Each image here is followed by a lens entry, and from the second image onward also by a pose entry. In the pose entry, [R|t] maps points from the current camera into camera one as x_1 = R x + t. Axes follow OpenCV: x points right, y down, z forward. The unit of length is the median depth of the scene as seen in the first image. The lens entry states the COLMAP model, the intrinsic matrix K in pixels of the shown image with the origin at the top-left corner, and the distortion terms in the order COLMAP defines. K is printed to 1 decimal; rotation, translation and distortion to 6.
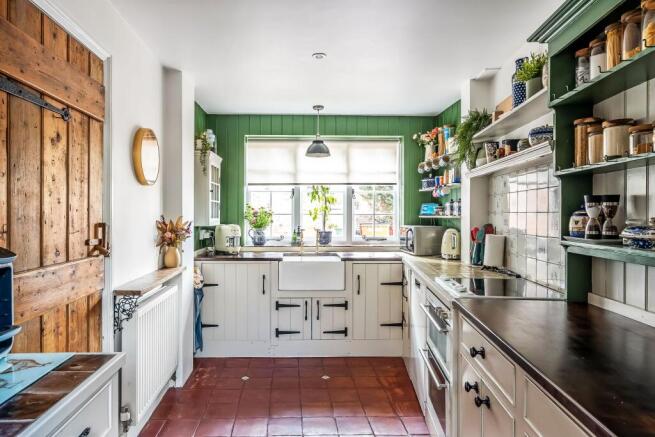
lens RADIAL K [[419.9, 0, 327.5], [0, 419.9, 218.5], [0, 0, 1]] dist [-0.000641, -0.000039]
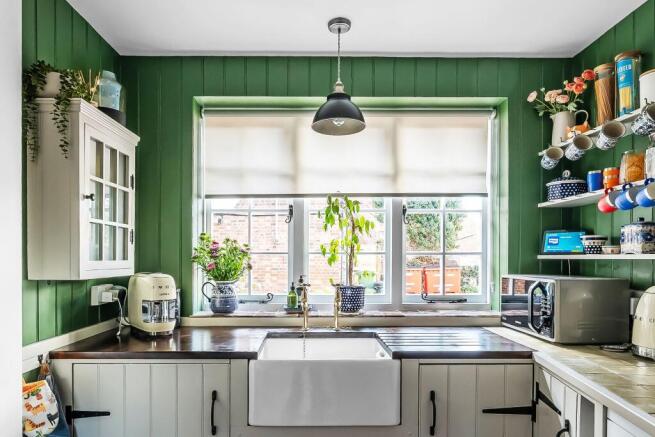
lens RADIAL K [[300.1, 0, 315.9], [0, 300.1, 260.2], [0, 0, 1]] dist [-0.000574, -0.000017]
pose [[0.996428, -0.001145, -0.084437, -0.018677], [0.000984, 0.999998, -0.001948, -0.000407], [0.084439, 0.001858, 0.996427, 0.636872]]
